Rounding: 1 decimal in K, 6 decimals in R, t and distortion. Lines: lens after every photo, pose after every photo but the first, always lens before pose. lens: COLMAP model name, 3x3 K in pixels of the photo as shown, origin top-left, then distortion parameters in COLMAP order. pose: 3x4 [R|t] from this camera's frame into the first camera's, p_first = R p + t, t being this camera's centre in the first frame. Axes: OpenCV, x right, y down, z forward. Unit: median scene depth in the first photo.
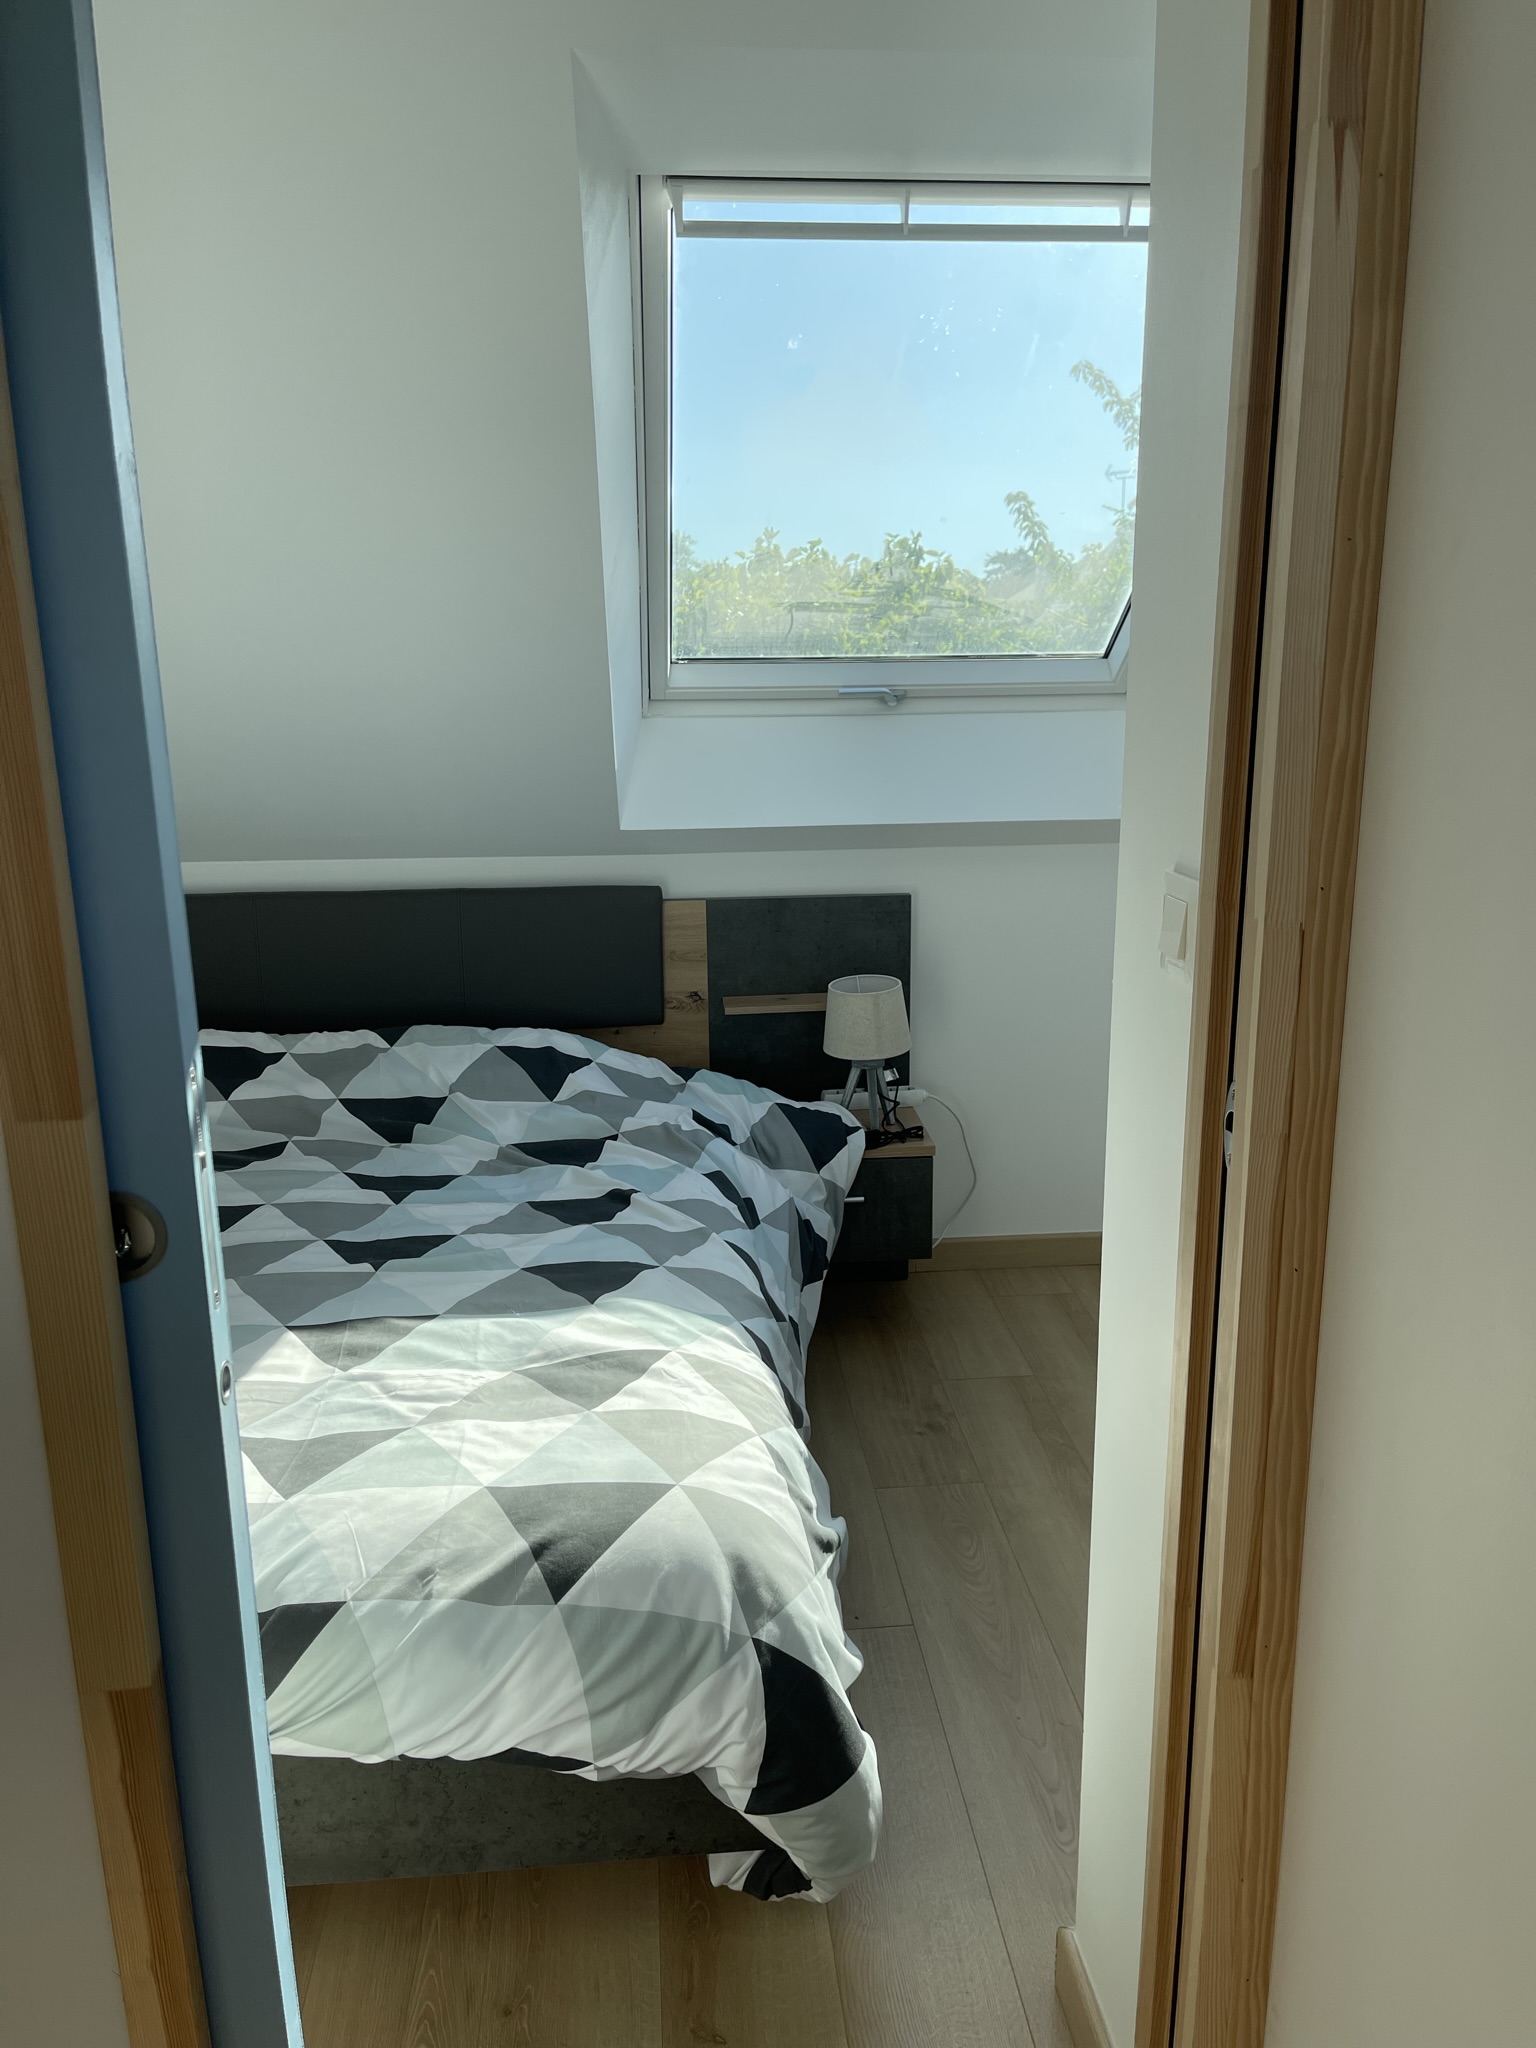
lens RADIAL K [[1544.8, 0, 766.0], [0, 1544.8, 1029.7], [0, 0, 1]] dist [0.086725, -0.110837]
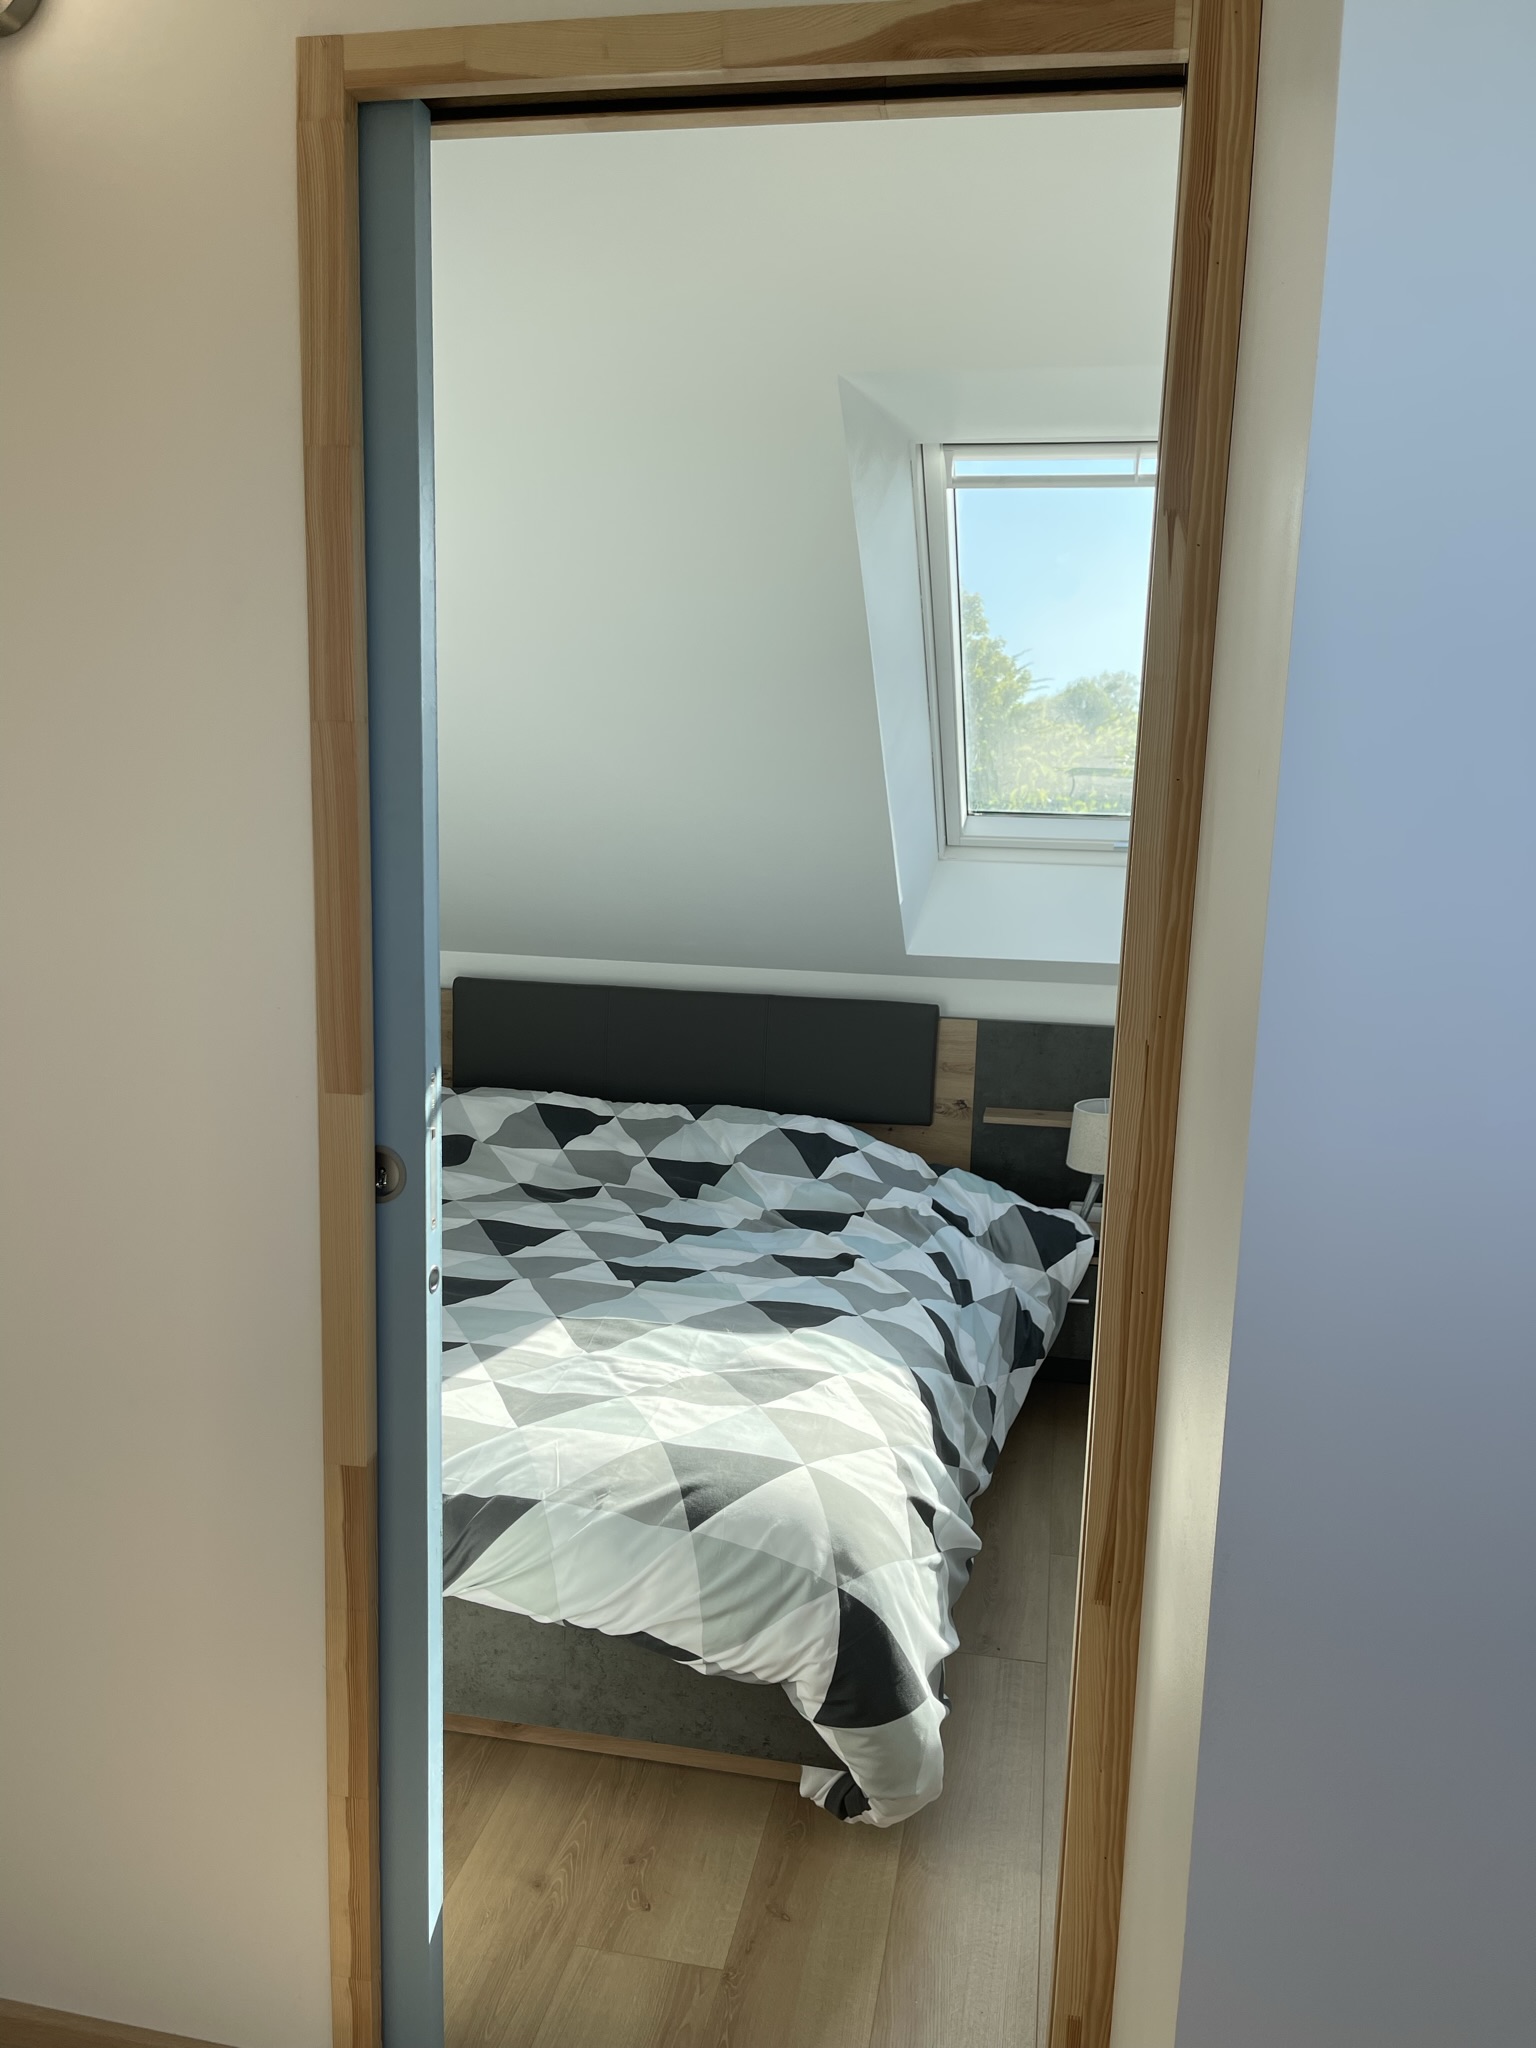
lens RADIAL K [[1544.8, 0, 770.1], [0, 1544.8, 1039.2], [0, 0, 1]] dist [0.086725, -0.110837]
pose [[0.961675, 0.086016, -0.260352, 0.199341], [-0.105410, 0.992529, -0.061442, 0.027409], [0.253122, 0.086531, 0.963557, -0.234868]]
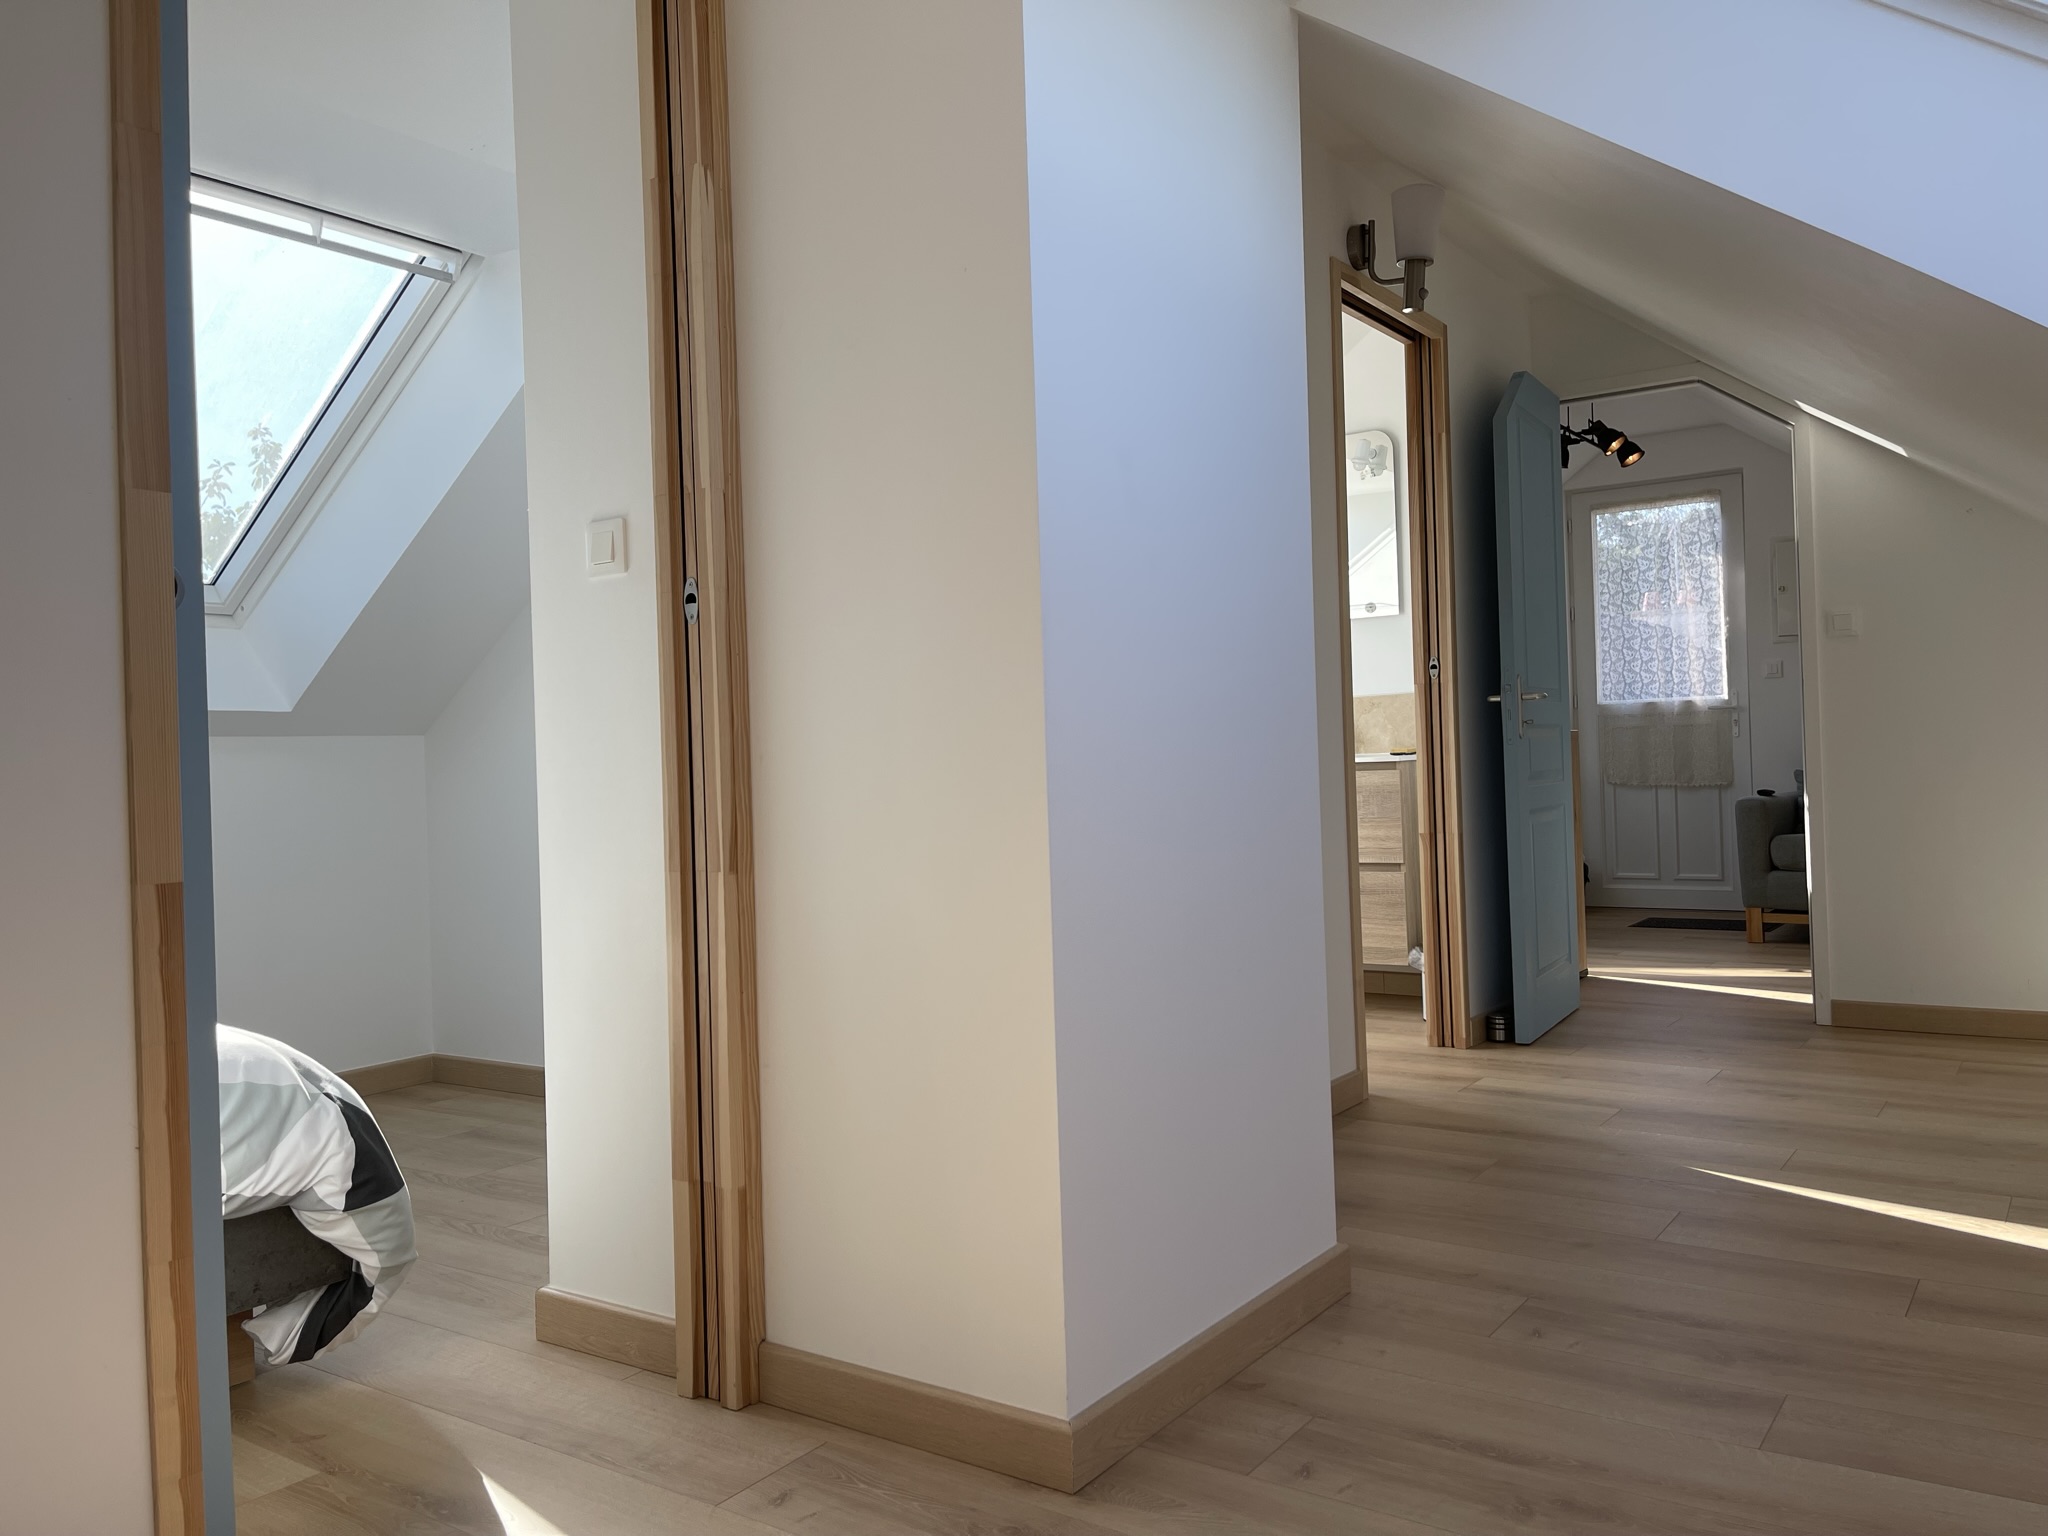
lens RADIAL K [[1544.8, 0, 1044.8], [0, 1544.8, 724.9], [0, 0, 1]] dist [0.086725, -0.110837]
pose [[0.645087, 0.005164, 0.764092, -0.554276], [0.202607, 0.963028, -0.177560, 0.389621], [-0.736759, 0.269352, 0.620191, -0.326003]]
